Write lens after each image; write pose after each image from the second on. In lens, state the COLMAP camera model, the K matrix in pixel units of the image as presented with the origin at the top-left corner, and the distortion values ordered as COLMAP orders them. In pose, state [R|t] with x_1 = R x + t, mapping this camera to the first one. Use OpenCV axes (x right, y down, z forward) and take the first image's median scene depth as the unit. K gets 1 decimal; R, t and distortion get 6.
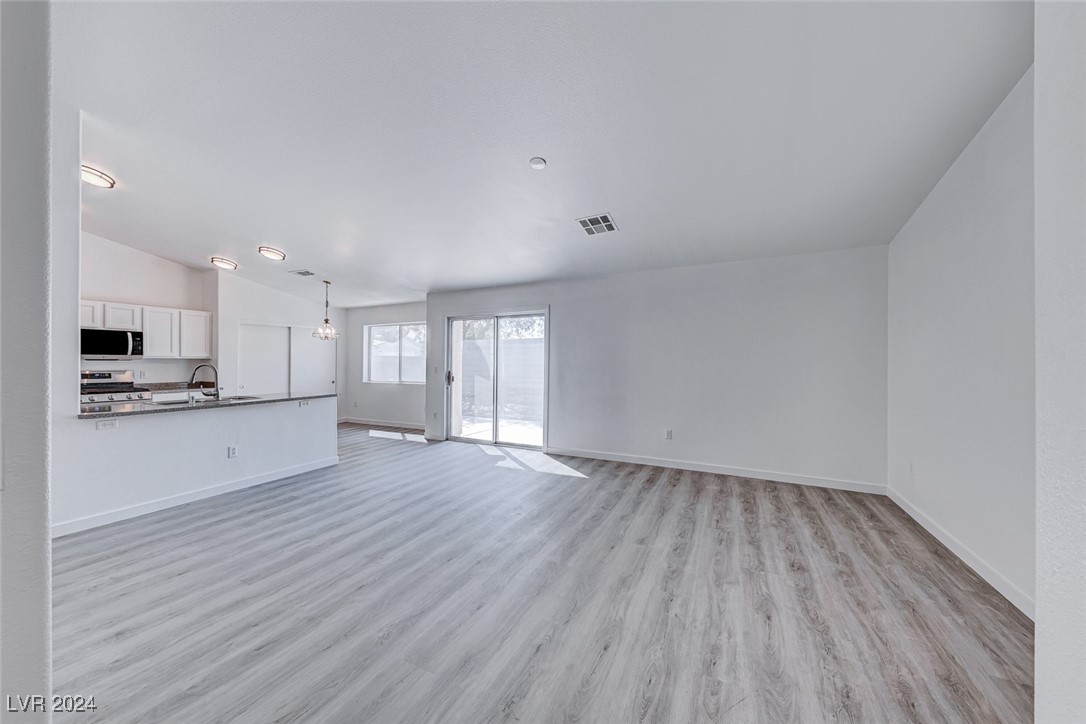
lens RADIAL K [[376.8, 0, 541.6], [0, 376.8, 358.1], [0, 0, 1]] dist [0.013373, -0.008768]
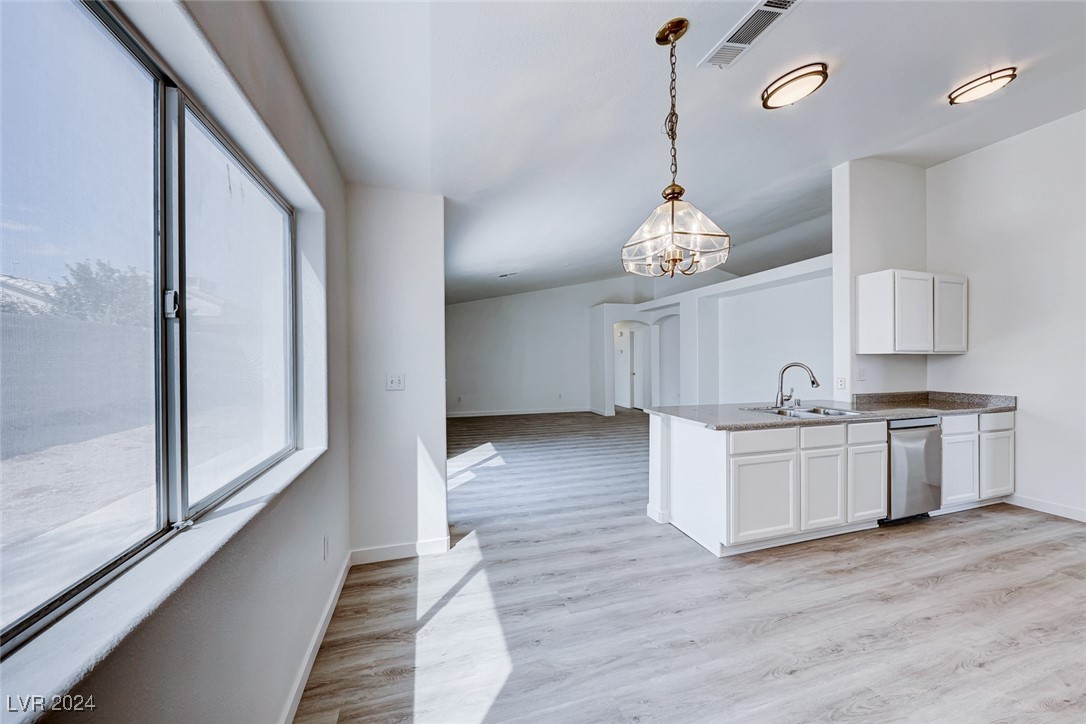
lens RADIAL K [[371.9, 0, 541.0], [0, 371.9, 358.8], [0, 0, 1]] dist [0.013268, -0.005453]
pose [[-0.690259, -0.001890, 0.723560, -0.815713], [-0.006883, 0.999968, -0.003954, 0.008065], [-0.723530, -0.007710, -0.690250, 1.469321]]
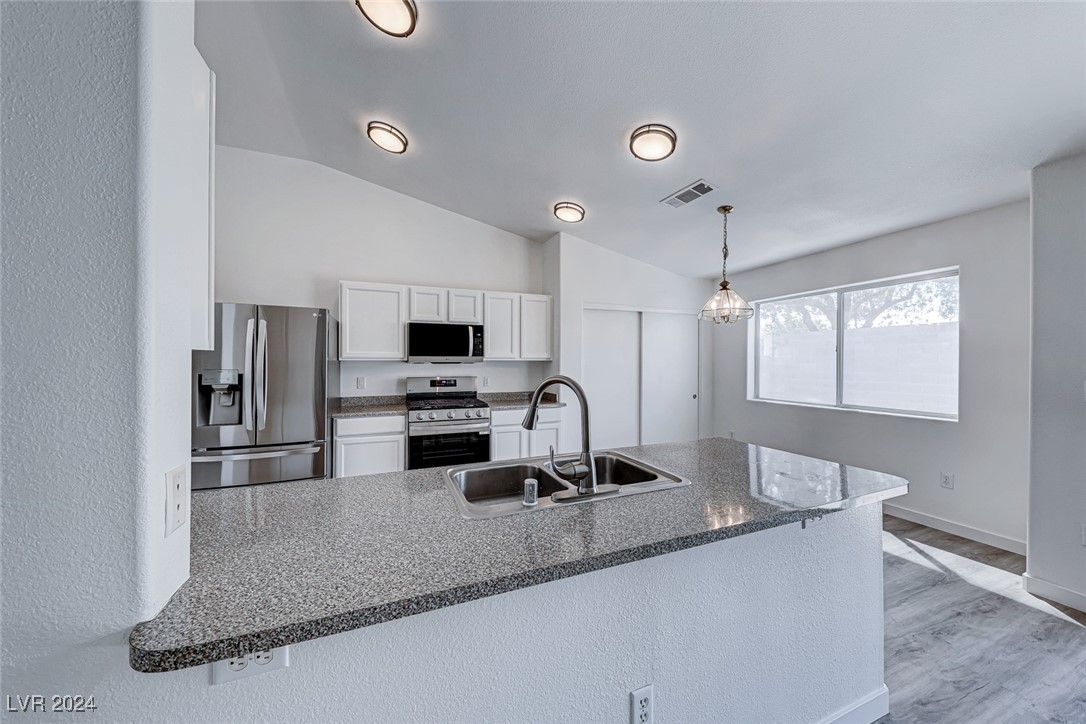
lens RADIAL K [[370.4, 0, 540.3], [0, 370.4, 361.8], [0, 0, 1]] dist [0.014359, -0.008133]
pose [[0.745105, -0.001220, -0.666946, -0.503705], [0.007872, 0.999945, 0.006966, -0.001629], [0.666901, -0.010440, 0.745073, 0.551438]]
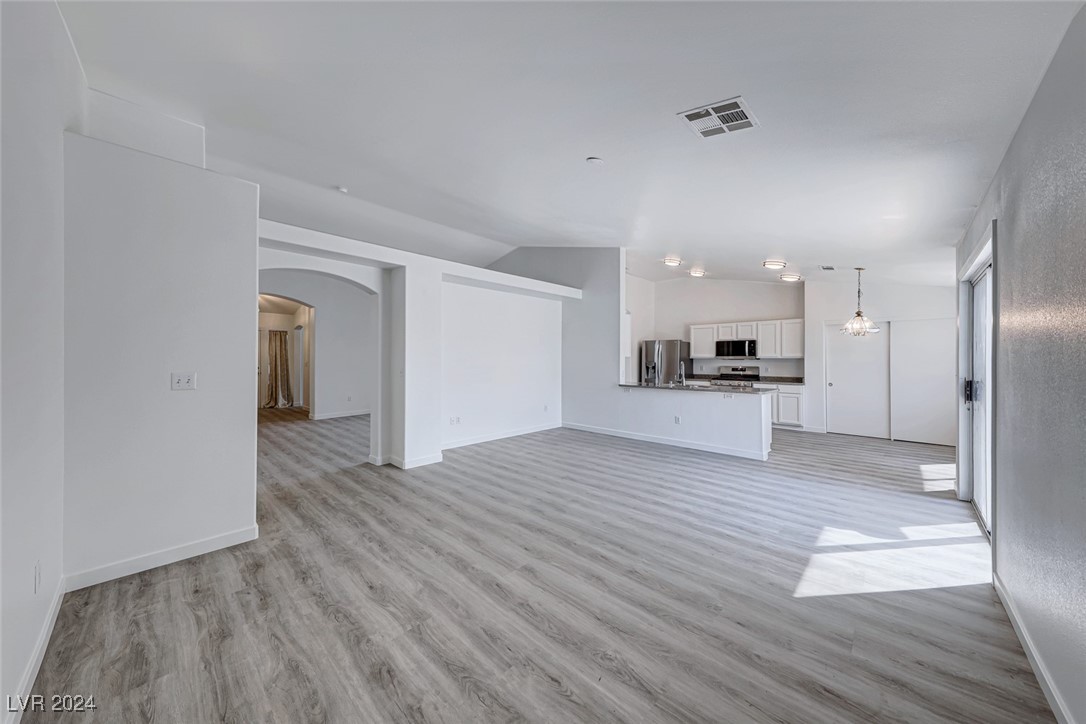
lens RADIAL K [[371.9, 0, 541.0], [0, 371.9, 358.8], [0, 0, 1]] dist [0.013268, -0.005453]
pose [[-0.296425, -0.004054, -0.955048, 0.557549], [0.005748, 0.999965, -0.006028, 0.006101], [0.955039, -0.007277, -0.296391, 0.668868]]
